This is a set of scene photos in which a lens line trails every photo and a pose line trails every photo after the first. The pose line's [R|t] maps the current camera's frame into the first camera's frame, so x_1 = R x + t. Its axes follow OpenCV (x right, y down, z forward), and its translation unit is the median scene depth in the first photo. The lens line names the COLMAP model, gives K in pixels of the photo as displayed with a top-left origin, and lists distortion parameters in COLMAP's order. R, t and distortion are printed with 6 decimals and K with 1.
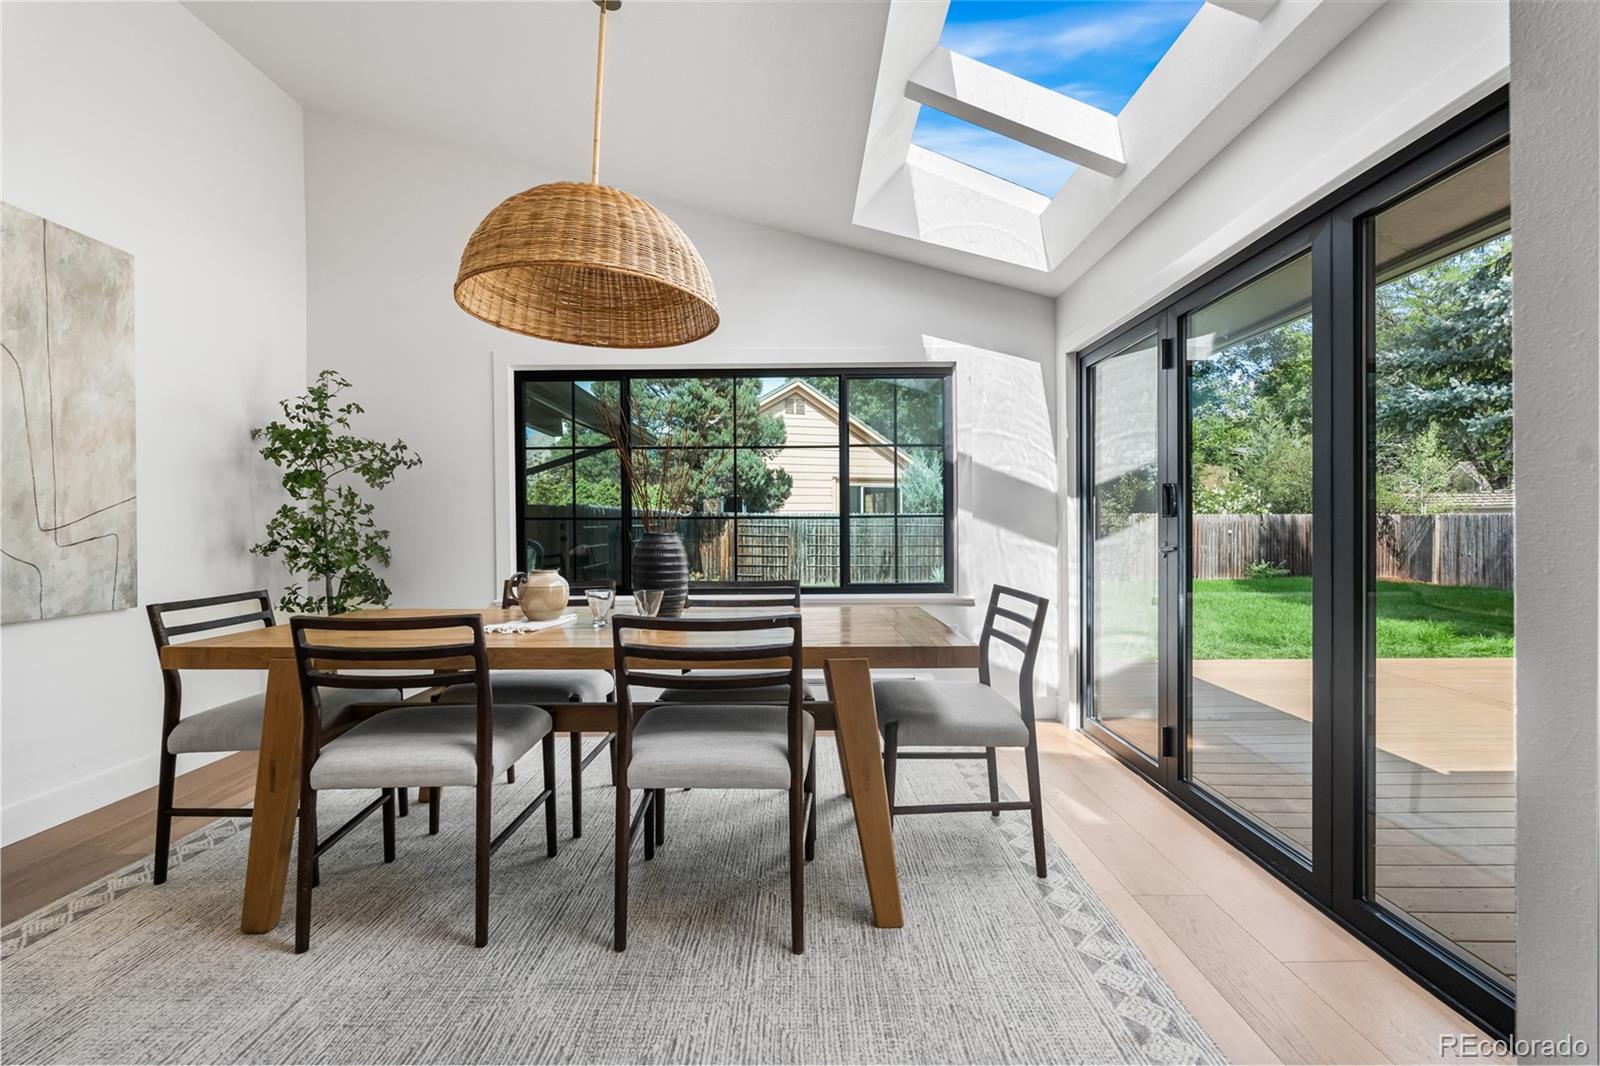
lens RADIAL K [[702.7, 0, 794.9], [0, 702.7, 531.5], [0, 0, 1]] dist [-0.004632, -0.000977]
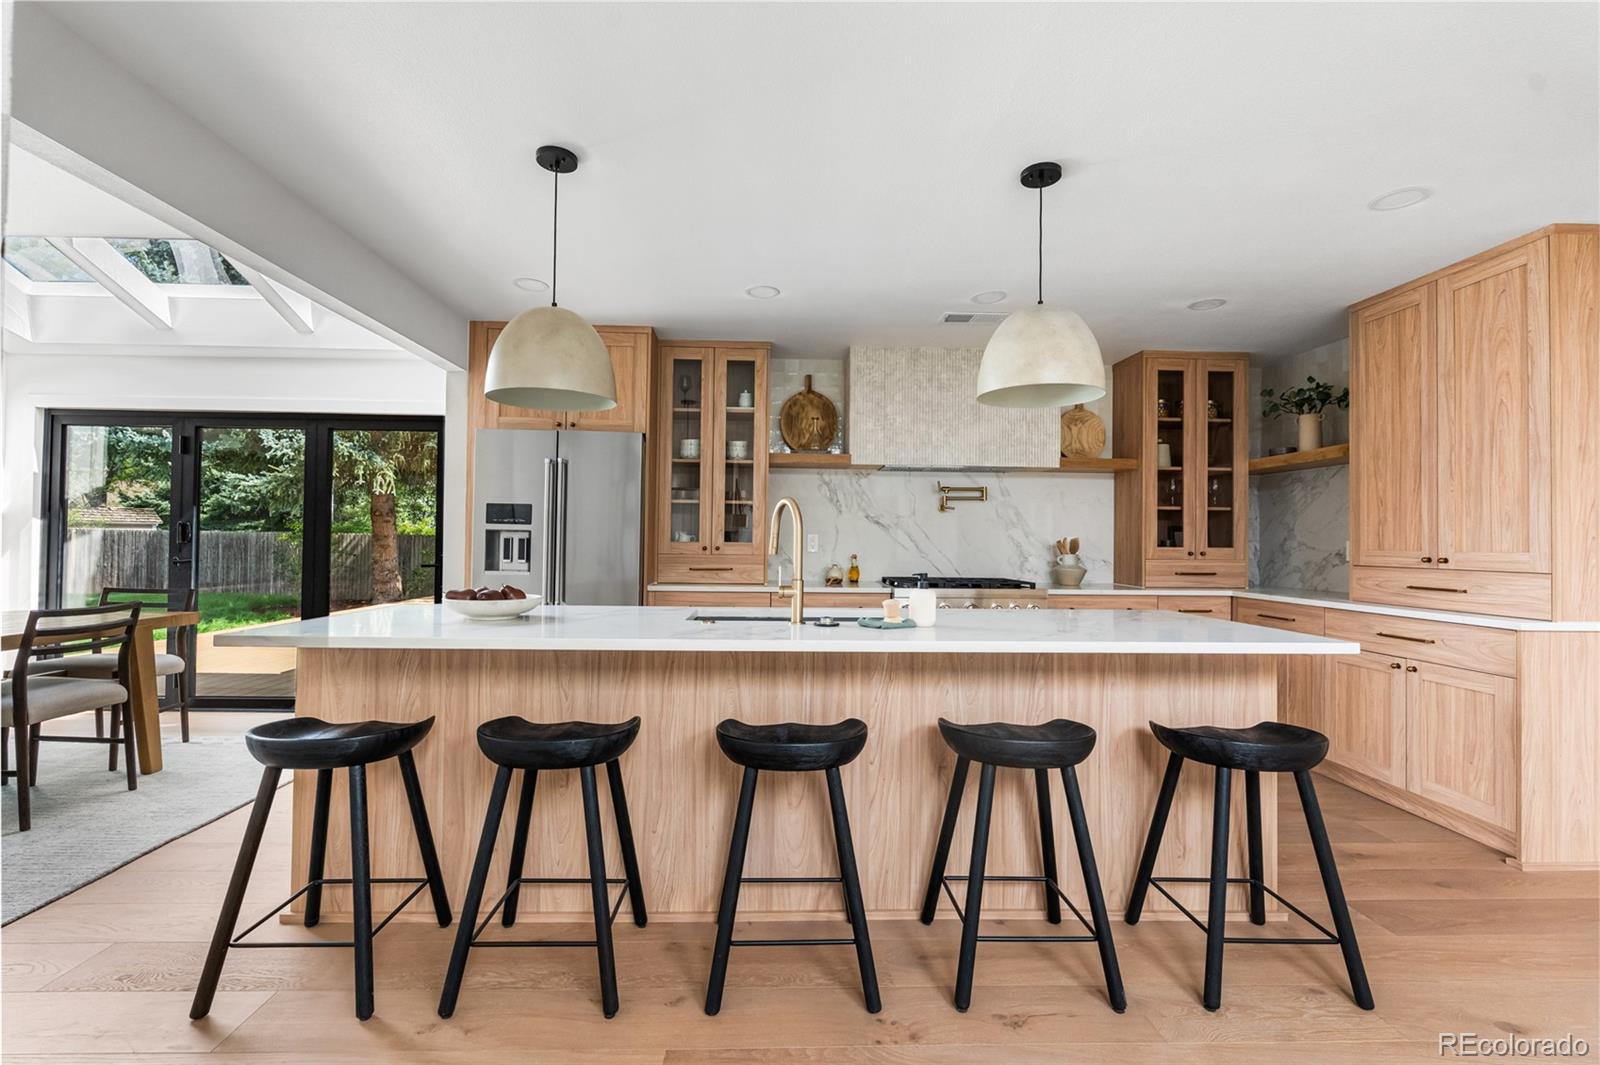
lens RADIAL K [[702.7, 0, 794.9], [0, 702.7, 531.0], [0, 0, 1]] dist [-0.004632, -0.000977]
pose [[-0.040311, 0.019430, 0.998998, -0.872209], [-0.003161, 0.999803, -0.019573, -0.013624], [-0.999182, -0.003946, -0.040242, -0.287503]]
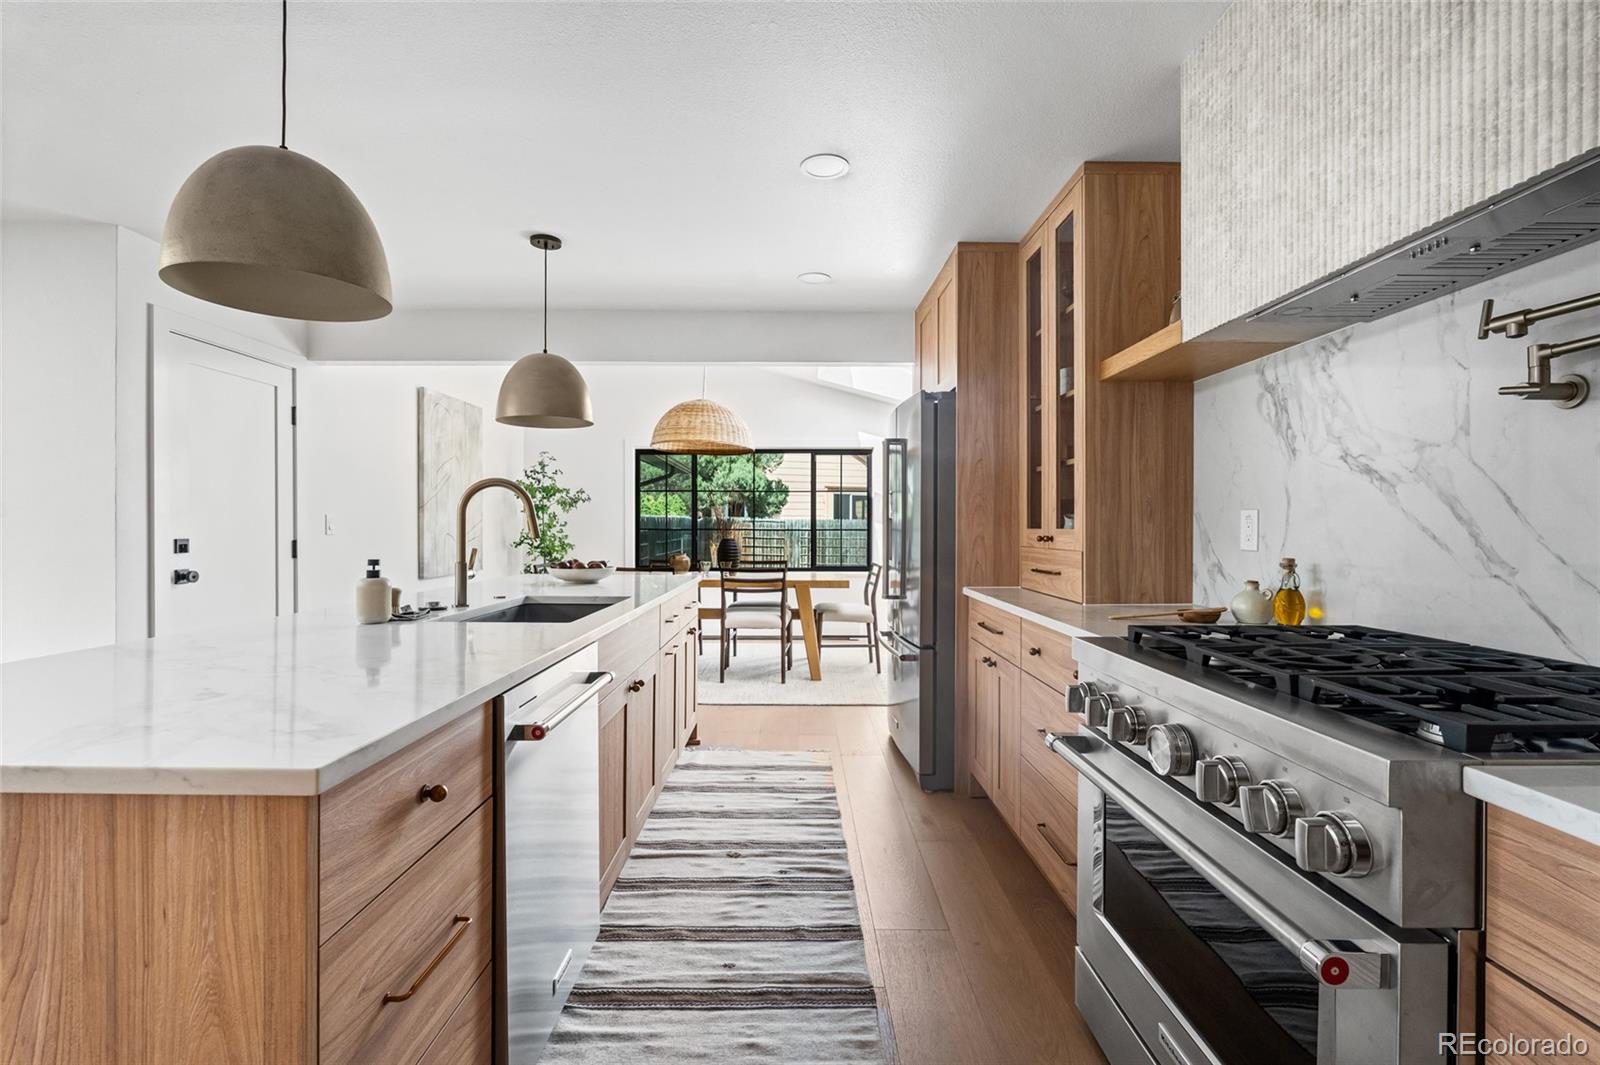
lens RADIAL K [[720.4, 0, 796.8], [0, 720.4, 528.5], [0, 0, 1]] dist [-0.003067, -0.000290]
pose [[0.999949, 0.008561, 0.005272, 0.017893], [-0.008526, 0.999942, -0.006620, -0.011017], [-0.005329, 0.006575, 0.999964, -0.935459]]
